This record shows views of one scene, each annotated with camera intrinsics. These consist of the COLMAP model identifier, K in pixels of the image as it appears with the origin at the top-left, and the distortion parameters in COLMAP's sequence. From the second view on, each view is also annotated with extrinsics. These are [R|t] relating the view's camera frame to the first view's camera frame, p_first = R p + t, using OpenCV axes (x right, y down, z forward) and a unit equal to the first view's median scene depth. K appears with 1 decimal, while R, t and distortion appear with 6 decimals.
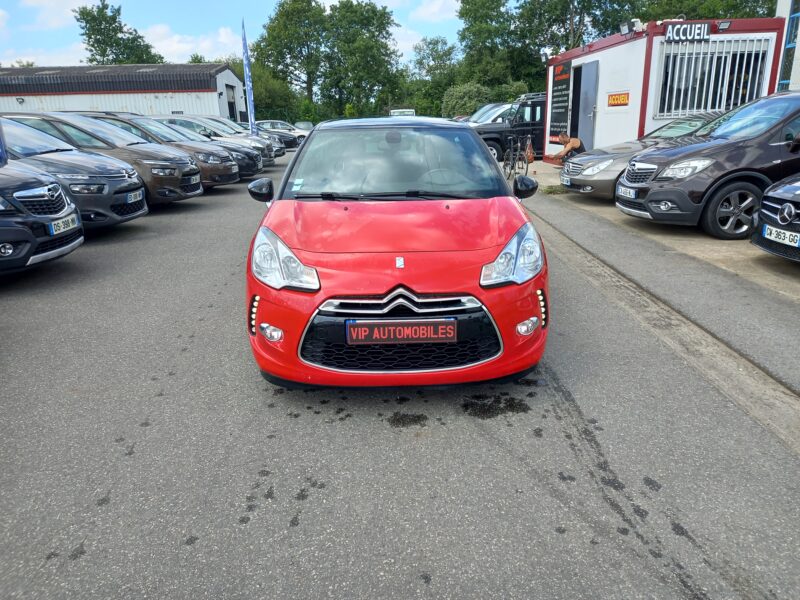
lens RADIAL K [[584.7, 0, 403.8], [0, 584.7, 300.4], [0, 0, 1]] dist [0.059532, -0.042256]
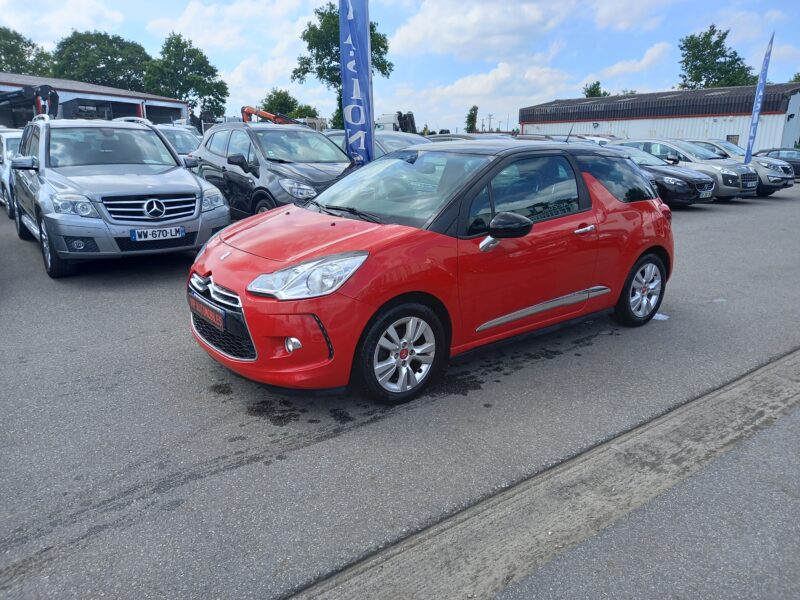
lens RADIAL K [[584.7, 0, 403.1], [0, 584.7, 298.0], [0, 0, 1]] dist [0.059532, -0.042256]
pose [[0.586779, 0.236454, -0.774455, 0.310859], [-0.266931, 0.959439, 0.090688, -0.050545], [0.764486, 0.153512, 0.626095, 0.144174]]
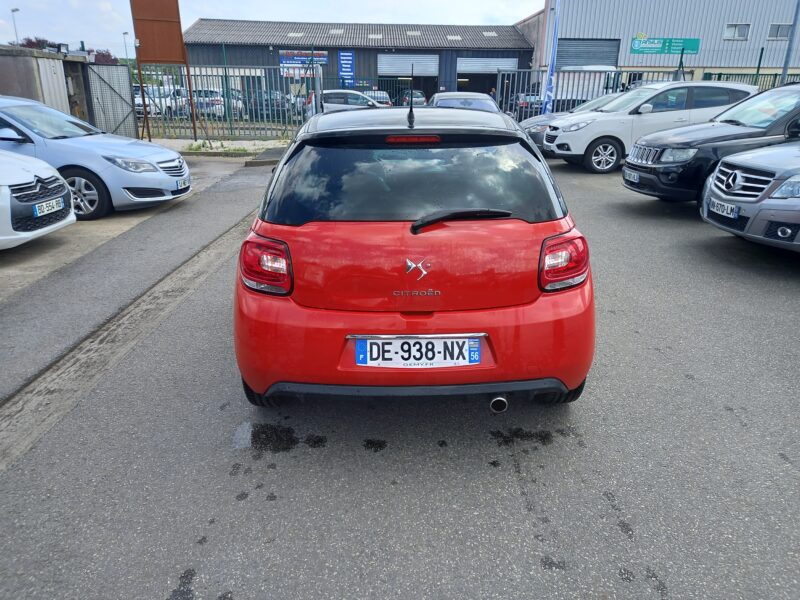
lens RADIAL K [[584.7, 0, 408.6], [0, 584.7, 300.8], [0, 0, 1]] dist [0.059532, -0.042256]
pose [[-0.999689, 0.016026, 0.019109, -0.015253], [0.024293, 0.799143, 0.600650, -0.256429], [-0.005644, 0.600927, -0.799284, 0.792939]]
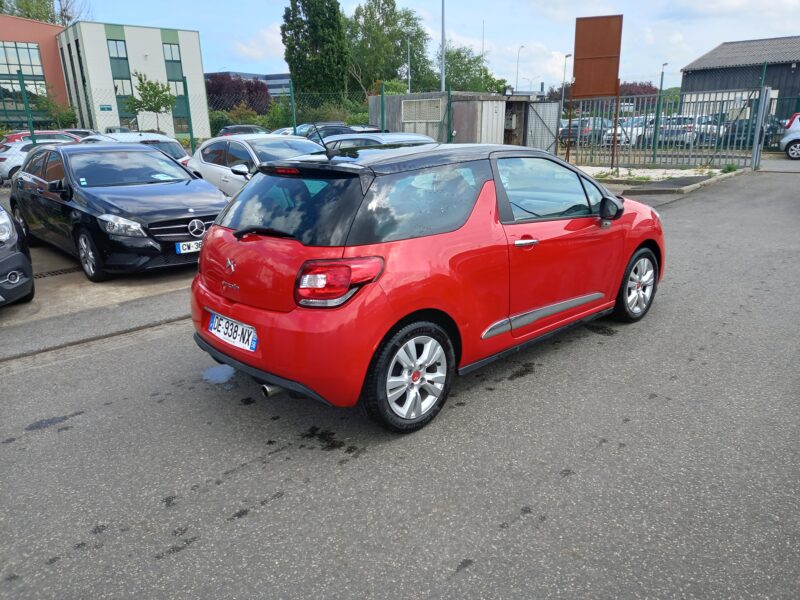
lens RADIAL K [[584.7, 0, 407.5], [0, 584.7, 299.1], [0, 0, 1]] dist [0.059532, -0.042256]
pose [[-0.663276, -0.171692, 0.728413, -0.293477], [0.263486, 0.857431, 0.442027, -0.225728], [-0.700457, 0.485113, -0.523475, 0.707510]]
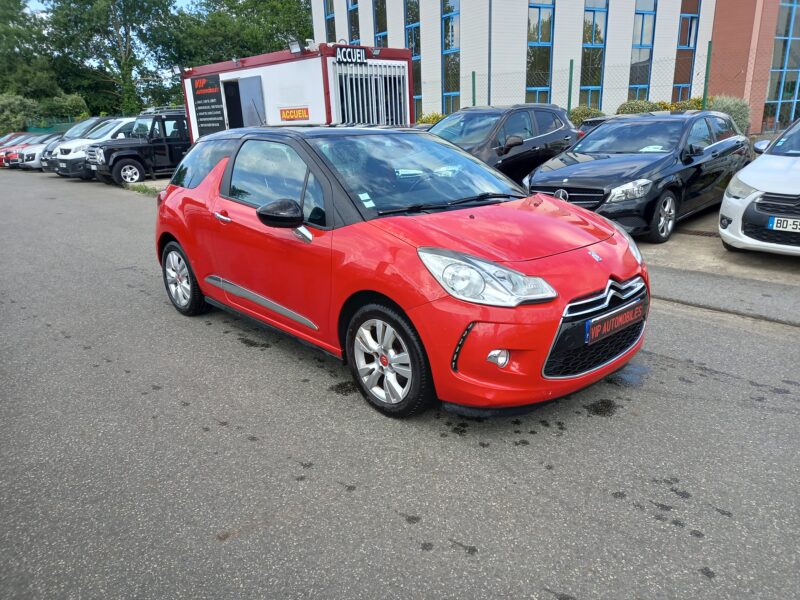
lens RADIAL K [[584.7, 0, 402.3], [0, 584.7, 301.5], [0, 0, 1]] dist [0.059532, -0.042256]
pose [[0.751281, -0.197124, 0.629856, -0.248334], [0.213145, 0.975682, 0.051120, -0.030206], [-0.624616, 0.095845, 0.775028, 0.112914]]
